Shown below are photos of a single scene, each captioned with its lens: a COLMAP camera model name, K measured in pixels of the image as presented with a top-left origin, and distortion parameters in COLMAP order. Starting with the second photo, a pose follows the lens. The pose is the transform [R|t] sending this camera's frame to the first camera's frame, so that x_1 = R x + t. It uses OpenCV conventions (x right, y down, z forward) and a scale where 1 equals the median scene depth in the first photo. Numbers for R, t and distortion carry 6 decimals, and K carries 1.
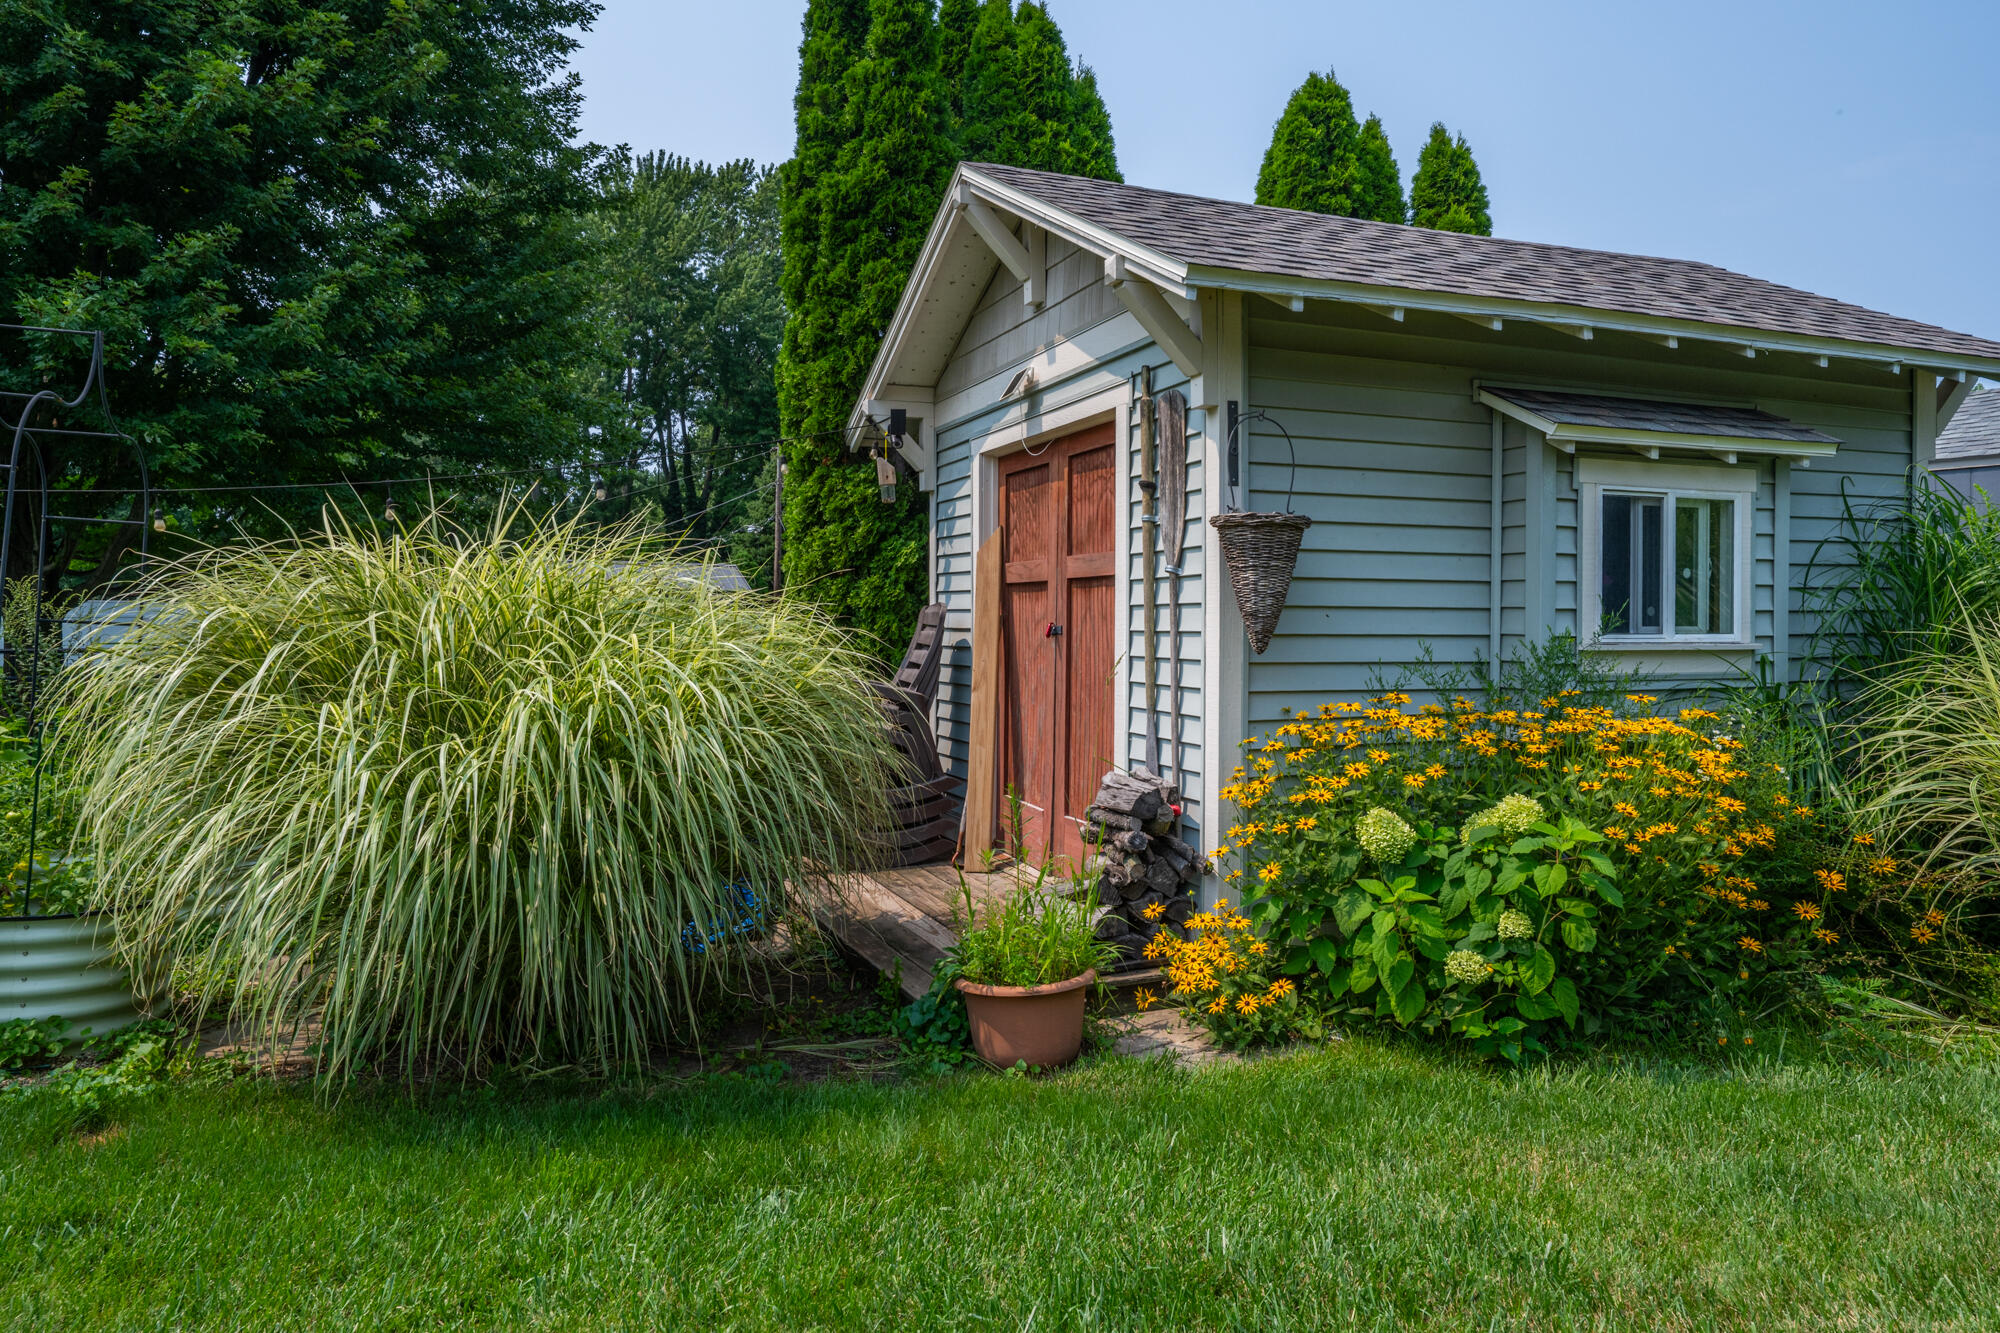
lens RADIAL K [[1291.6, 0, 1000.0], [0, 1291.6, 666.5], [0, 0, 1]] dist [0.000539, 0.000482]
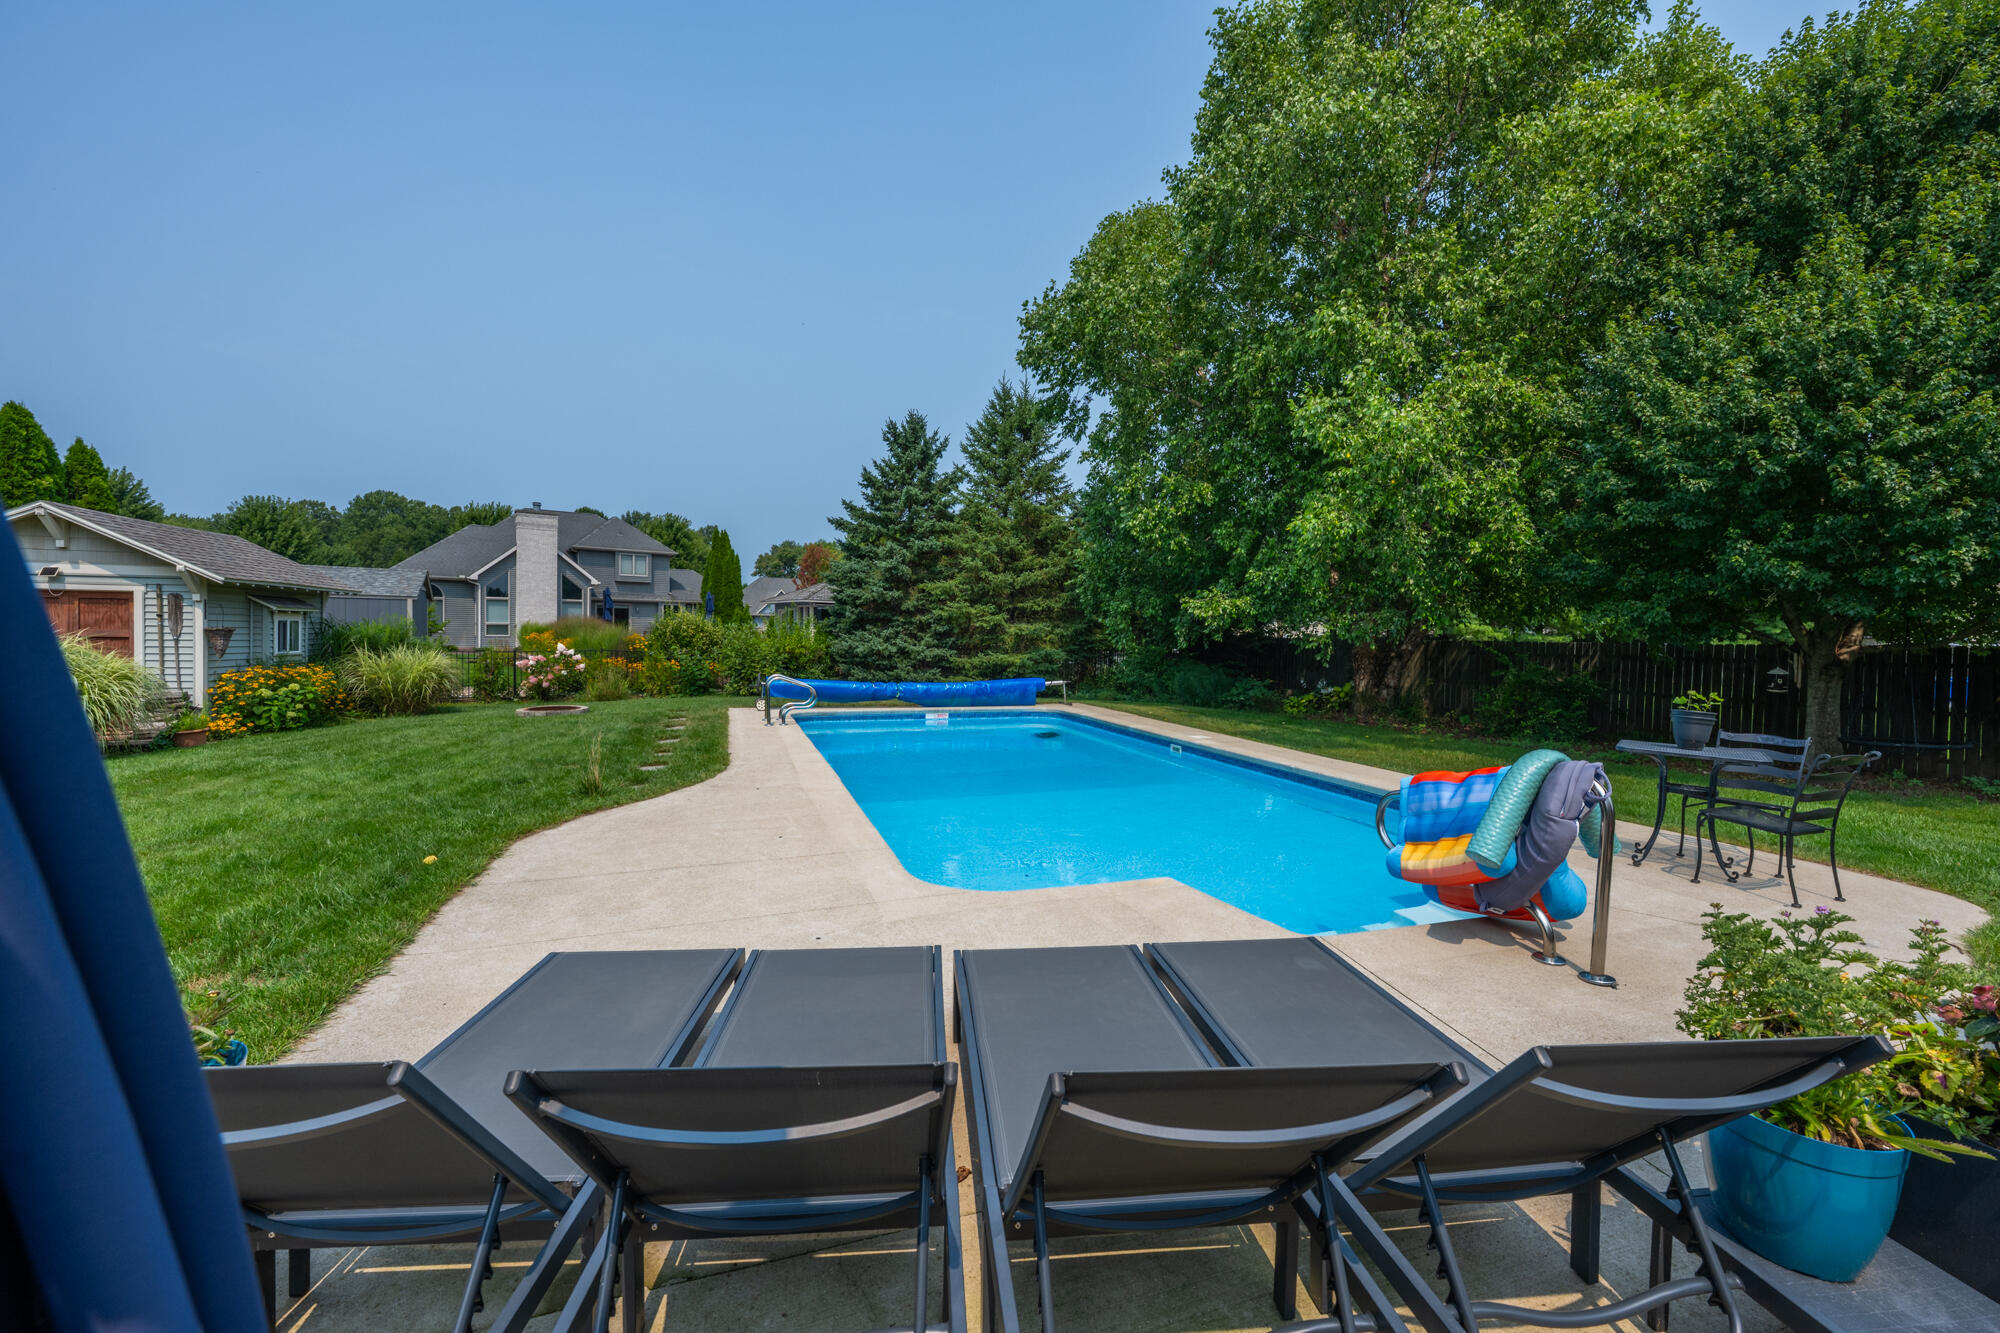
lens RADIAL K [[798.7, 0, 1007.2], [0, 798.7, 659.1], [0, 0, 1]] dist [-0.000902, 0.000220]
pose [[0.073598, -0.032557, 0.996756, -2.053048], [0.010157, 0.999440, 0.031895, -0.059714], [-0.997236, 0.007776, 0.073887, -1.683800]]
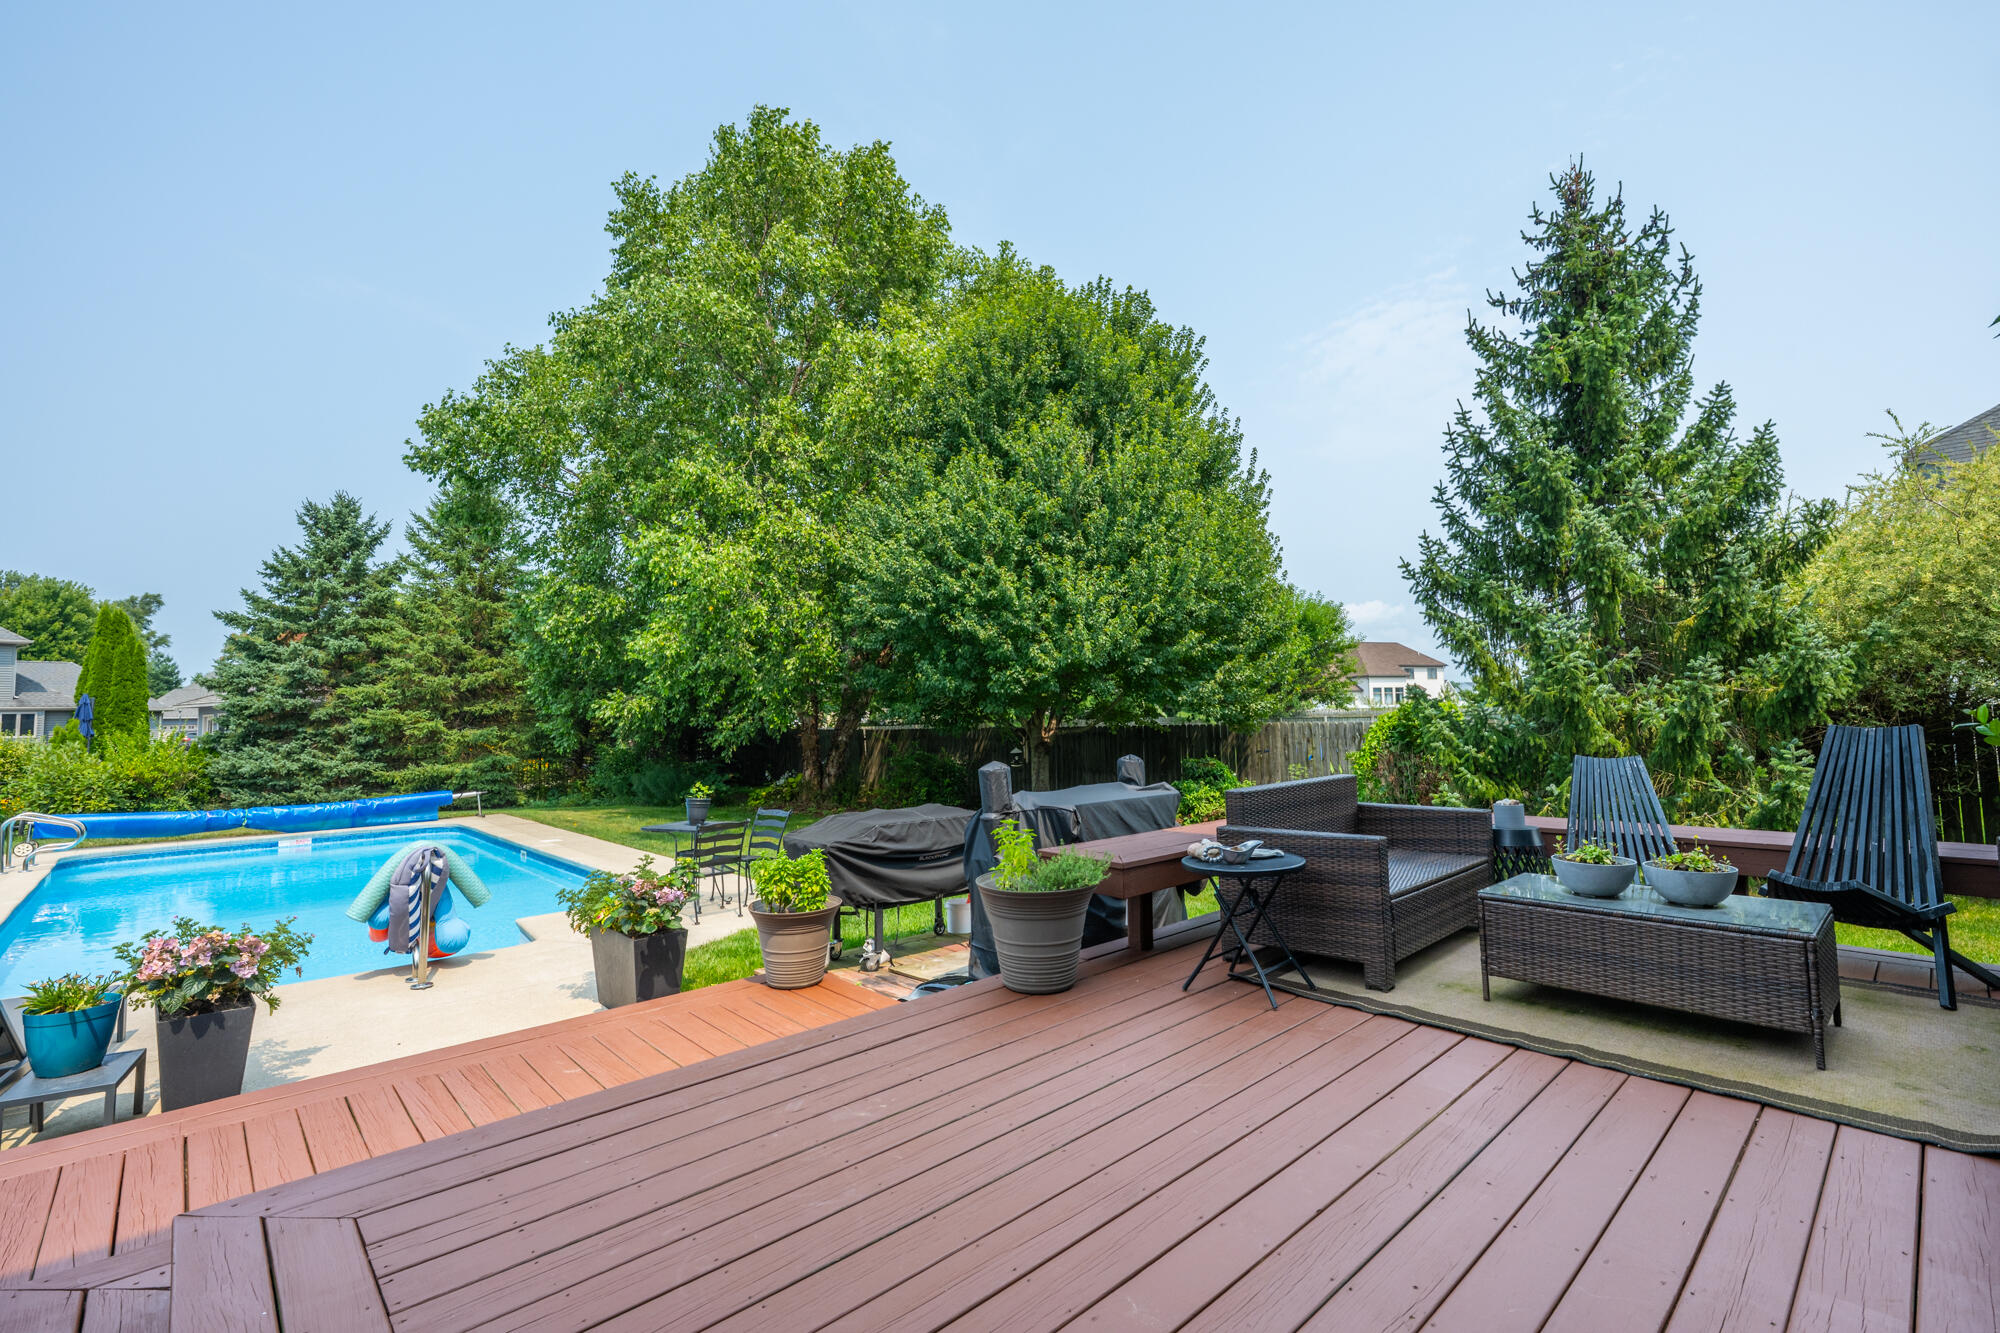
lens RADIAL K [[888.0, 0, 1007.6], [0, 888.0, 652.6], [0, 0, 1]] dist [-0.000002, 0.000514]
pose [[-0.326640, 0.072678, 0.942350, -2.723826], [0.048219, 0.997022, -0.060181, -0.096171], [-0.943918, 0.025782, -0.329172, -2.456647]]
